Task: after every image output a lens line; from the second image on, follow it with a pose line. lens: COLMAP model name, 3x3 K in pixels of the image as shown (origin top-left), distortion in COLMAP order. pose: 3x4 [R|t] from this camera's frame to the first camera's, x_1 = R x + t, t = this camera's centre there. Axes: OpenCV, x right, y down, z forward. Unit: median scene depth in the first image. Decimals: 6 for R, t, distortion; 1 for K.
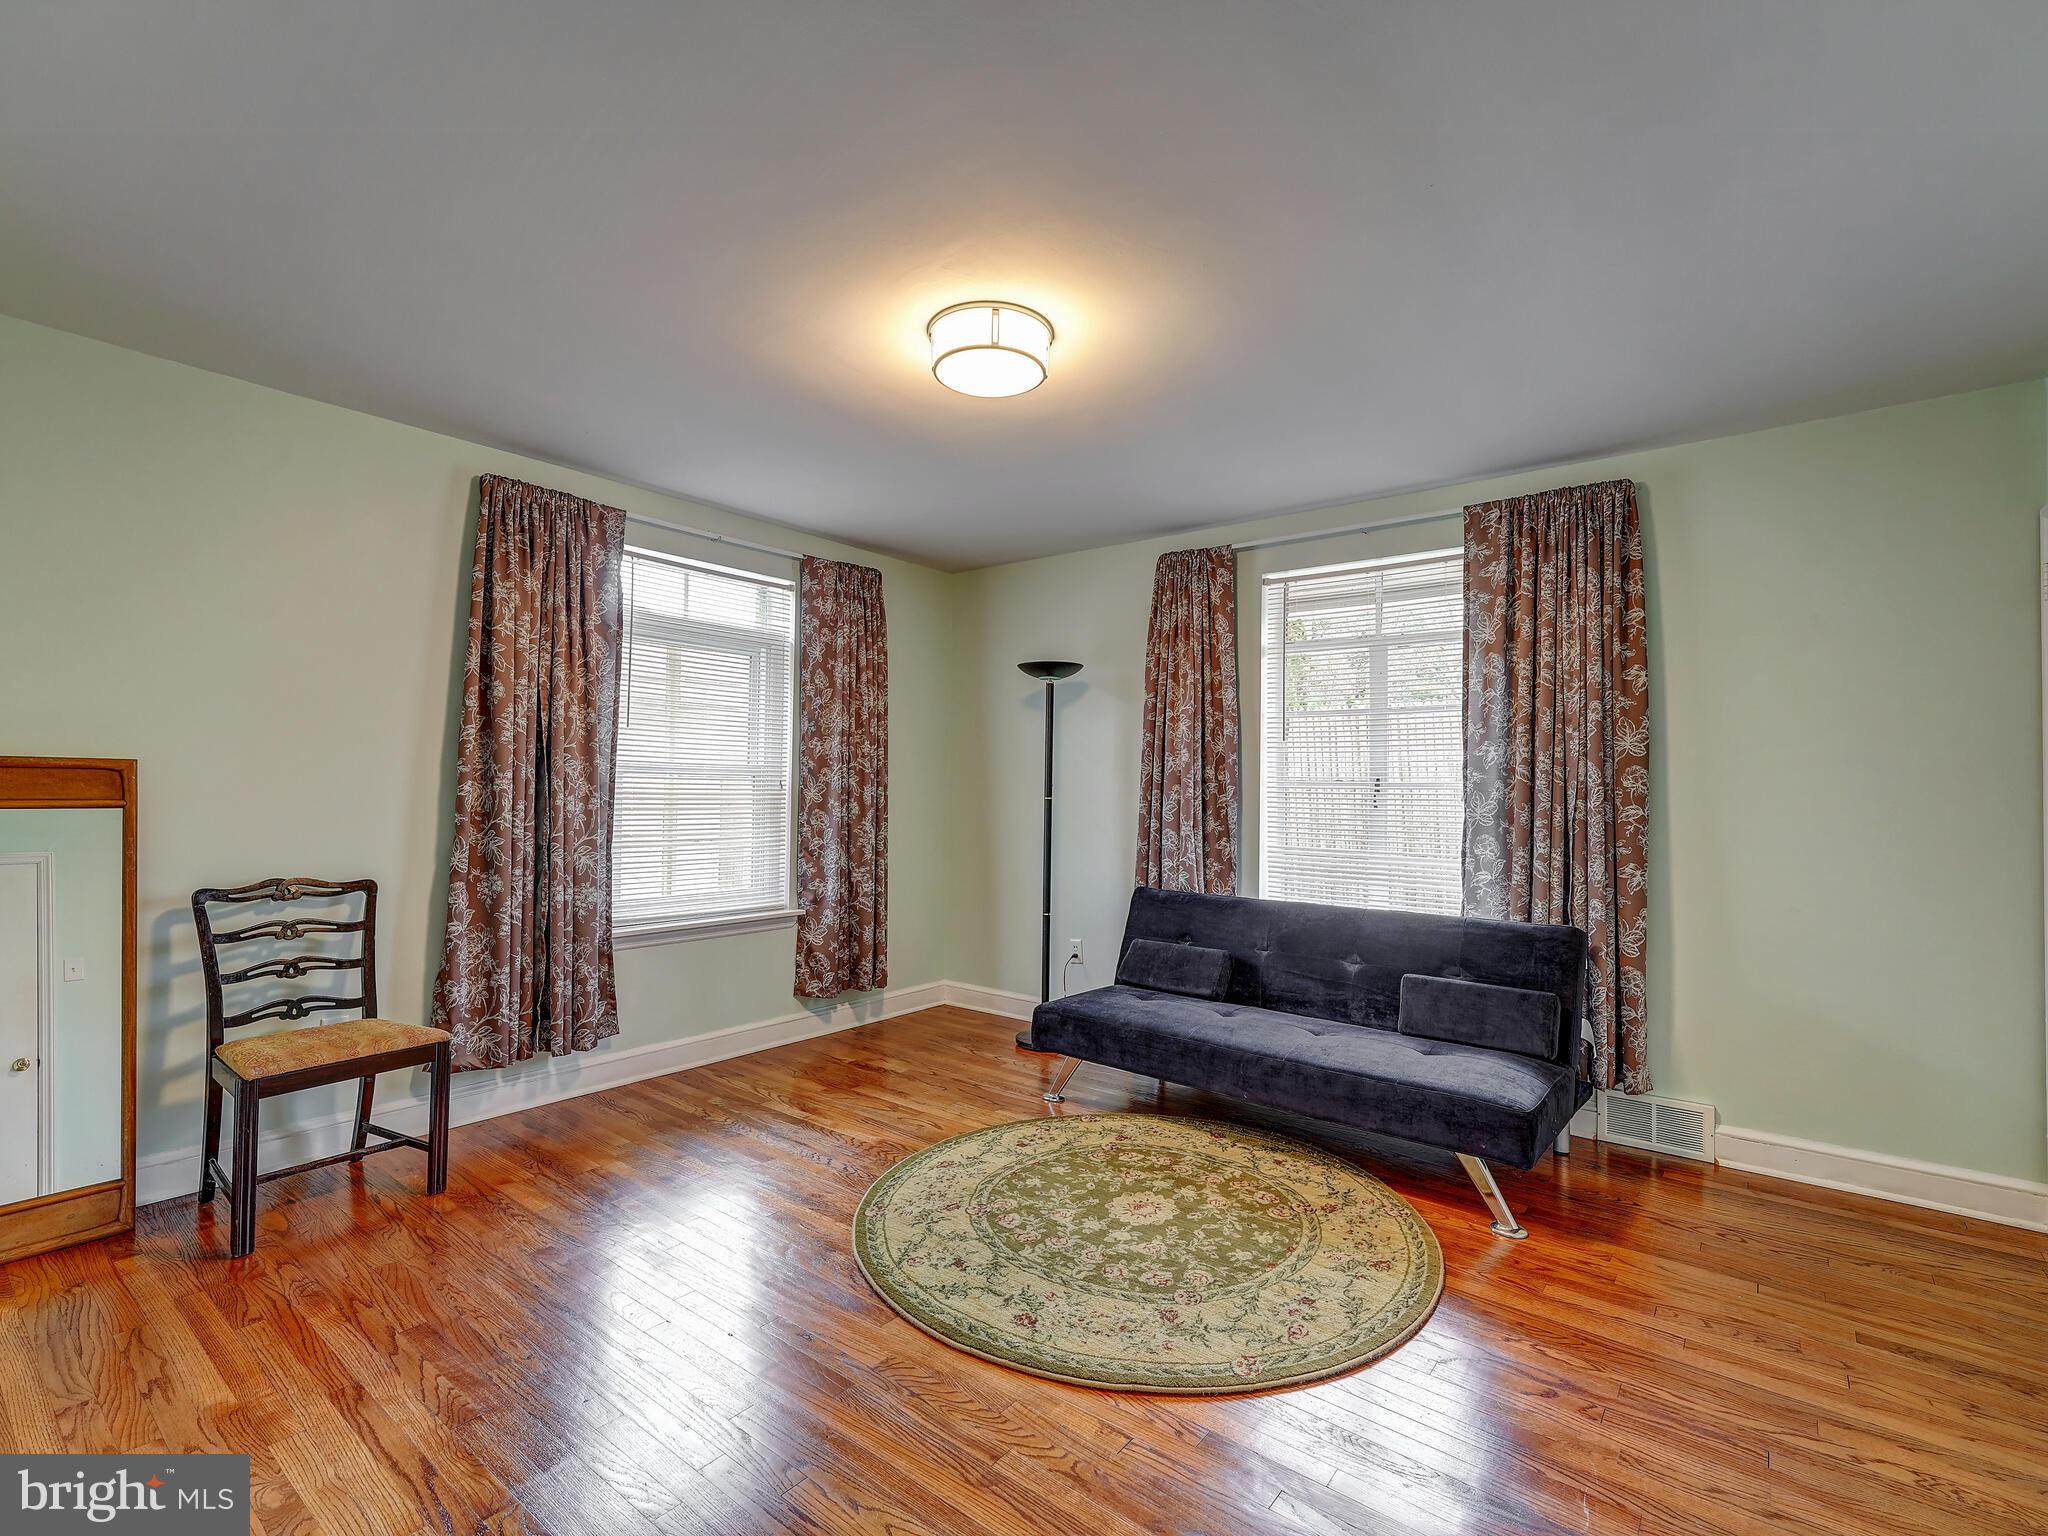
lens RADIAL K [[954.7, 0, 1039.7], [0, 954.7, 770.4], [0, 0, 1]] dist [-0.002936, -0.000352]
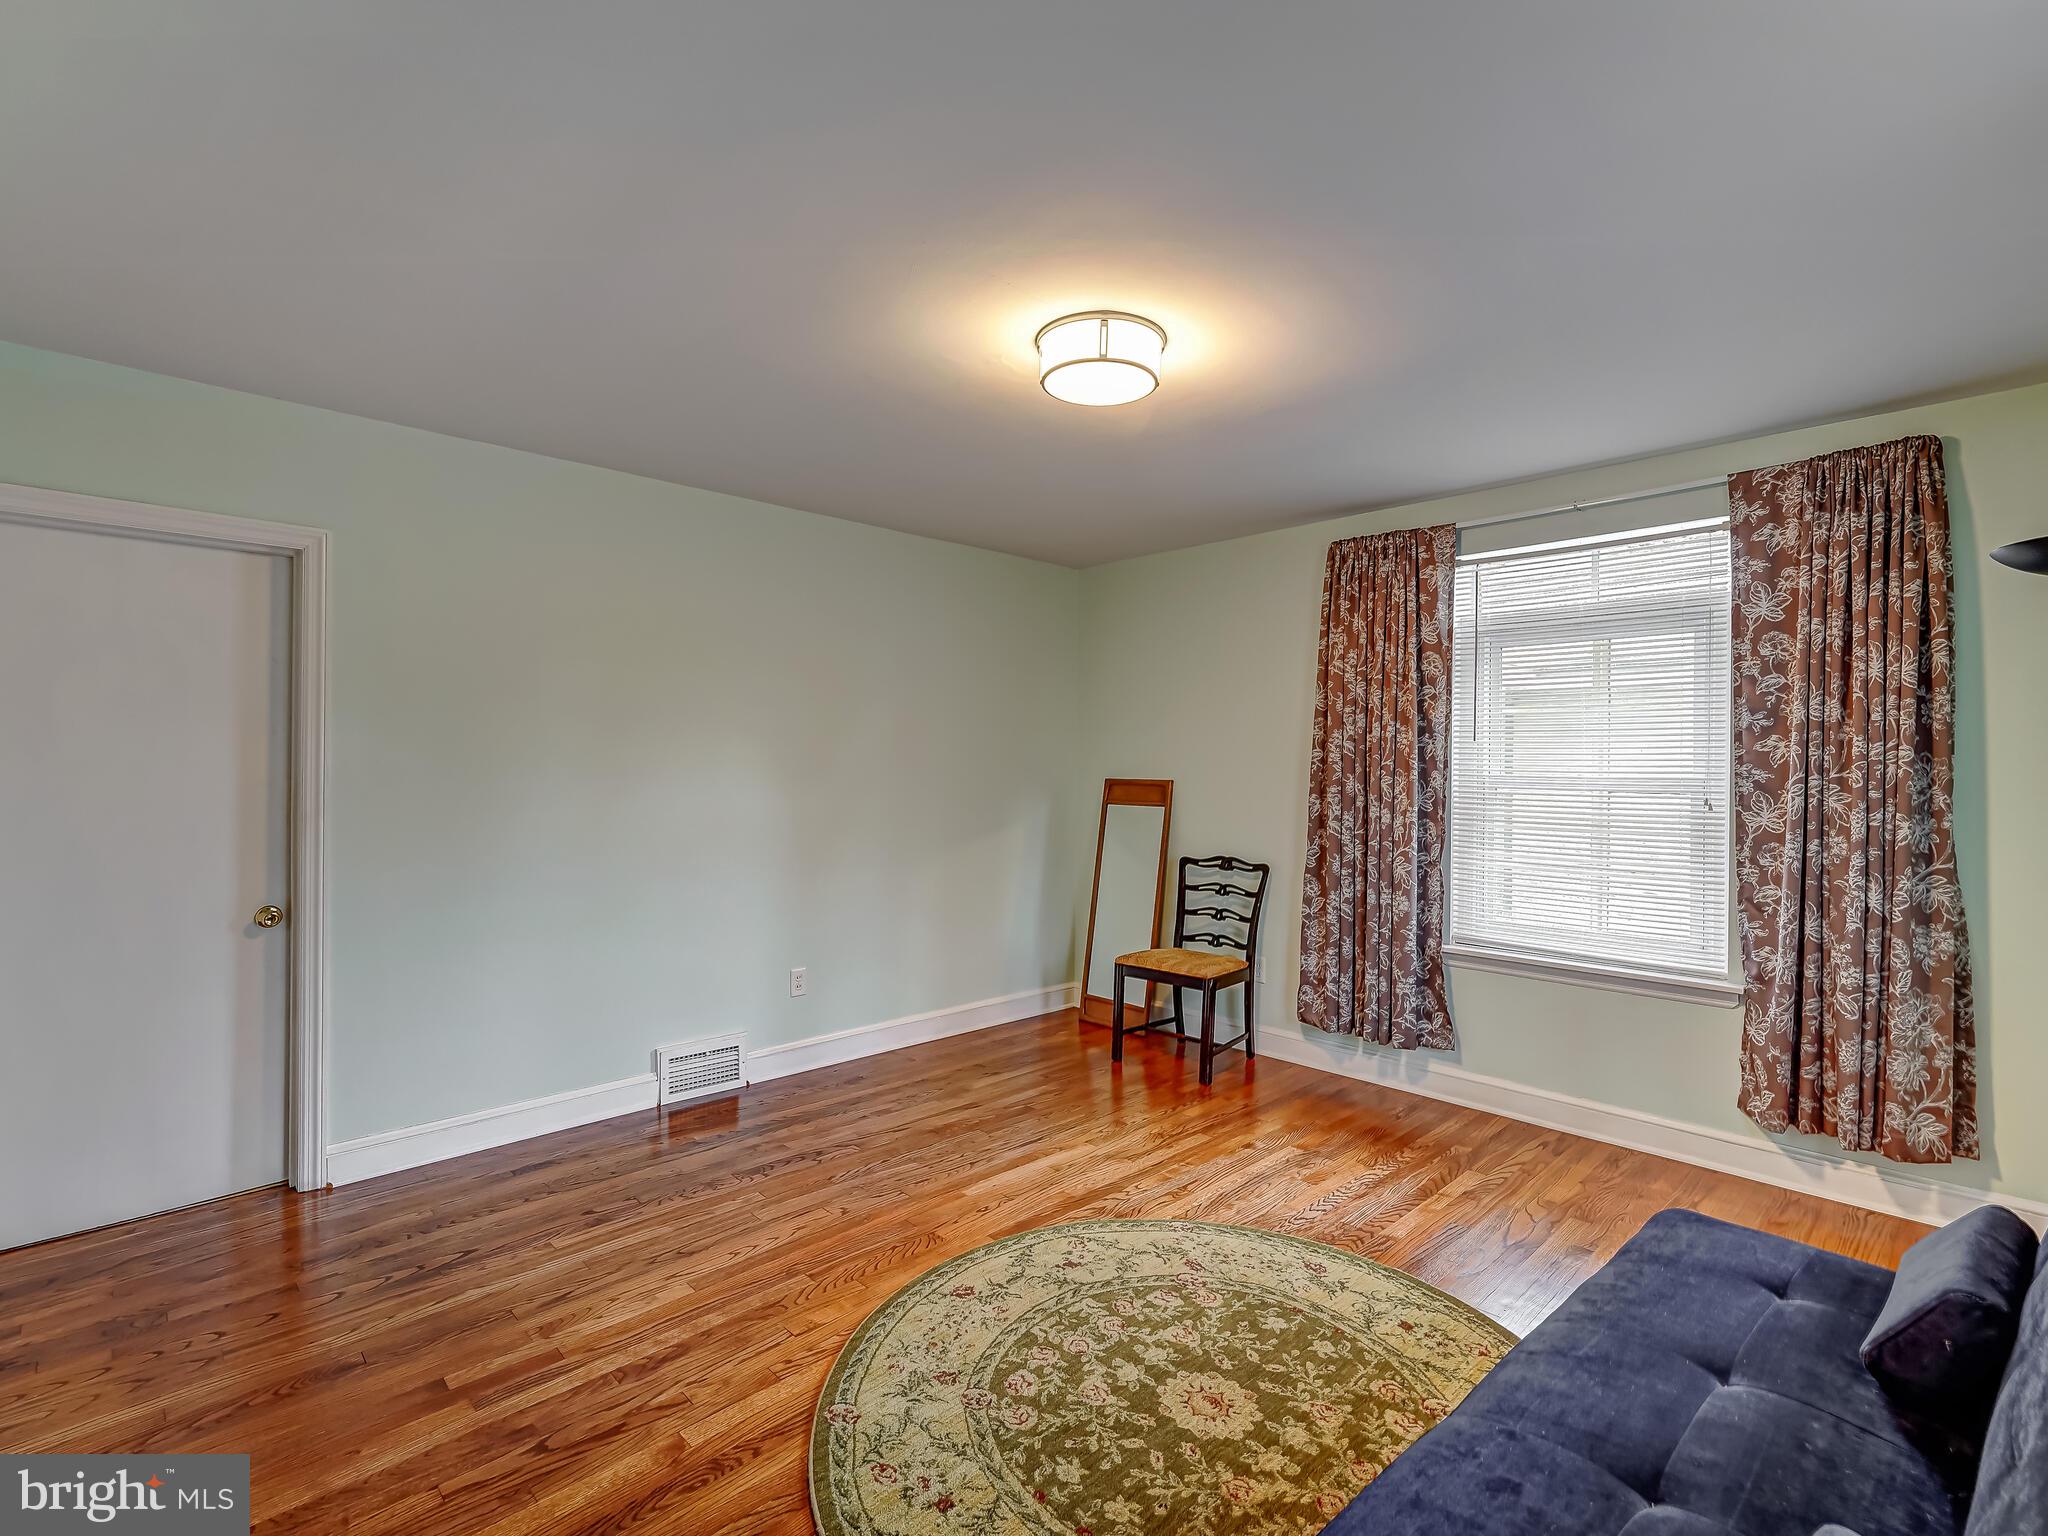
lens RADIAL K [[956.5, 0, 1024.0], [0, 956.5, 768.0], [0, 0, 1]] dist [-0.011247, -0.000056]
pose [[-0.150542, -0.017140, -0.988455, 0.730867], [0.003439, 0.999835, -0.017861, -0.002164], [0.988598, -0.006088, -0.150458, 0.850057]]
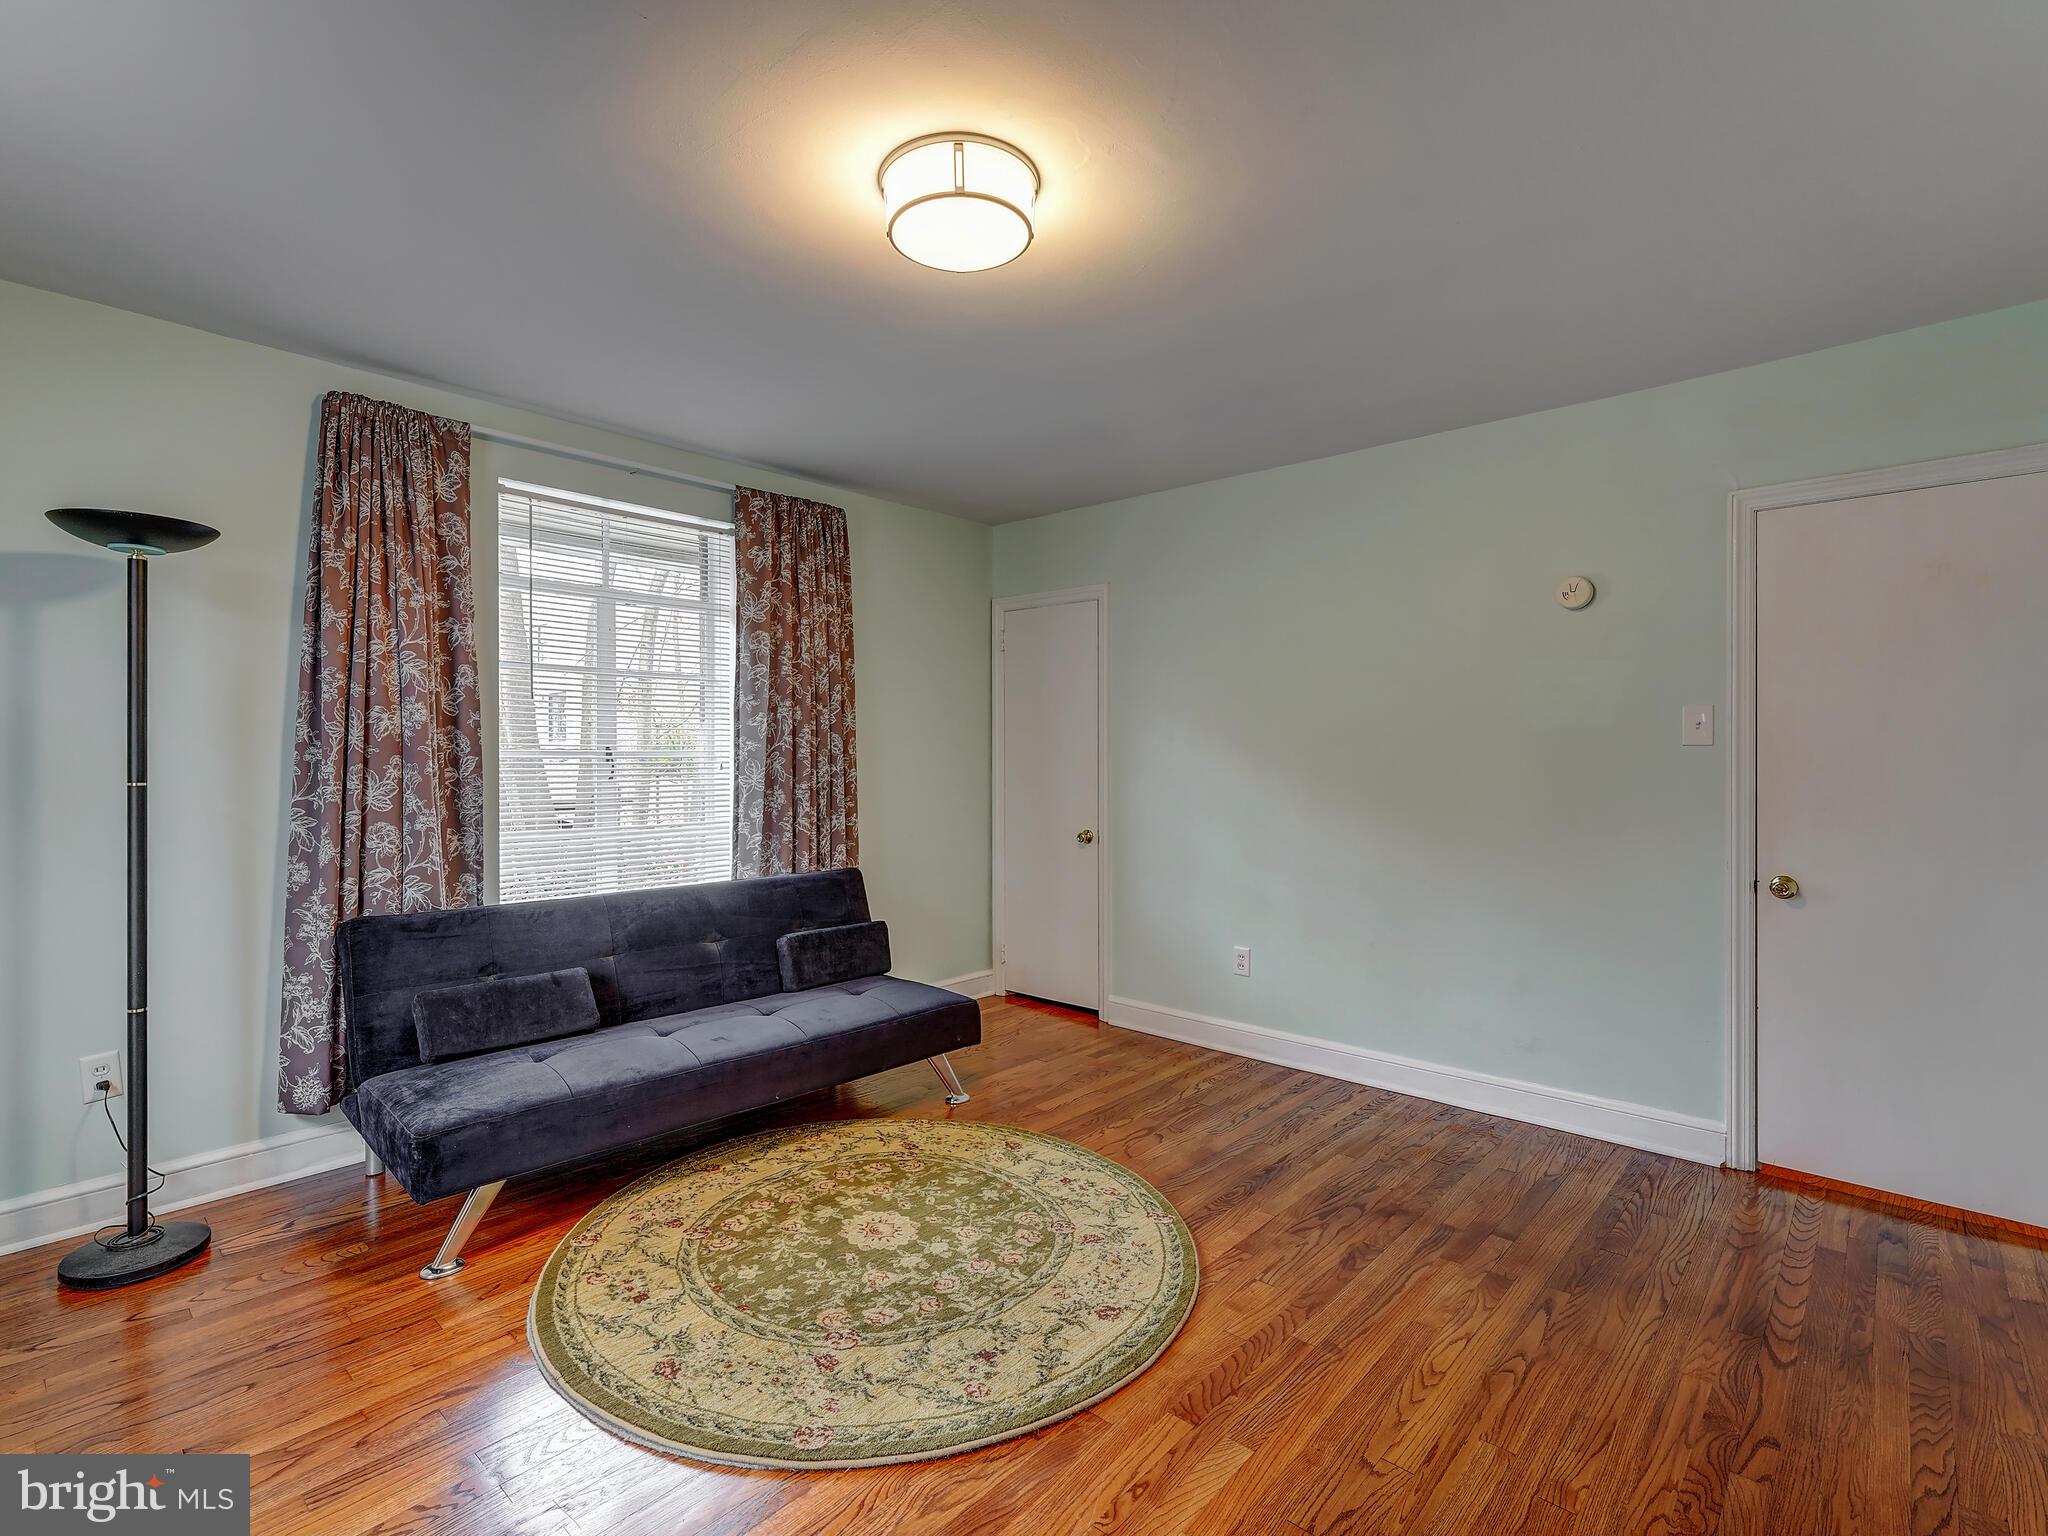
lens RADIAL K [[956.5, 0, 1024.0], [0, 956.5, 768.0], [0, 0, 1]] dist [-0.011247, -0.000056]
pose [[0.072170, -0.024131, 0.997100, -0.669602], [-0.016137, 0.999548, 0.025359, -0.000359], [-0.997262, -0.017920, 0.071748, 0.705344]]
